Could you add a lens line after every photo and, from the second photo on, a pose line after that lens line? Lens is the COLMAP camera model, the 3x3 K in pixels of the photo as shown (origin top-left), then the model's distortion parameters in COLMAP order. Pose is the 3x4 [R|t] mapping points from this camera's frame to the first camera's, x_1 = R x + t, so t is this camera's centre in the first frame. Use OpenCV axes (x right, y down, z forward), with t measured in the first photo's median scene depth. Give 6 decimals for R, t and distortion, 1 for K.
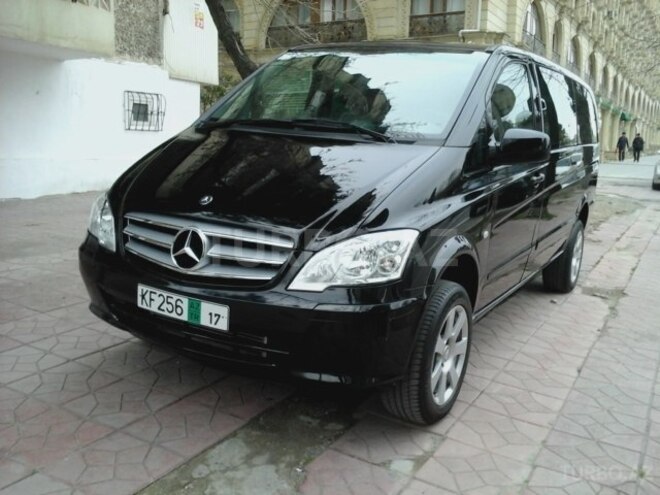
lens RADIAL K [[700.5, 0, 330.0], [0, 700.5, 247.5], [0, 0, 1]] dist [0.109235, -0.312527]
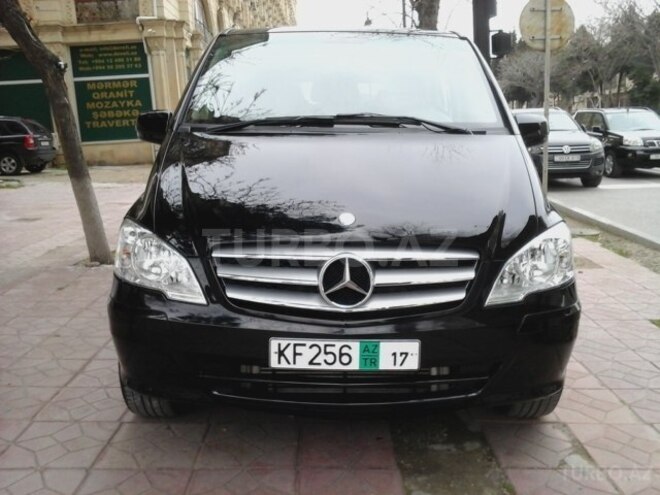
lens RADIAL K [[700.5, 0, 330.0], [0, 700.5, 247.5], [0, 0, 1]] dist [0.109235, -0.312527]
pose [[0.837183, -0.146489, 0.526941, -0.616411], [0.139331, 0.988798, 0.053520, -0.079780], [-0.528878, 0.028613, 0.848215, 0.317642]]
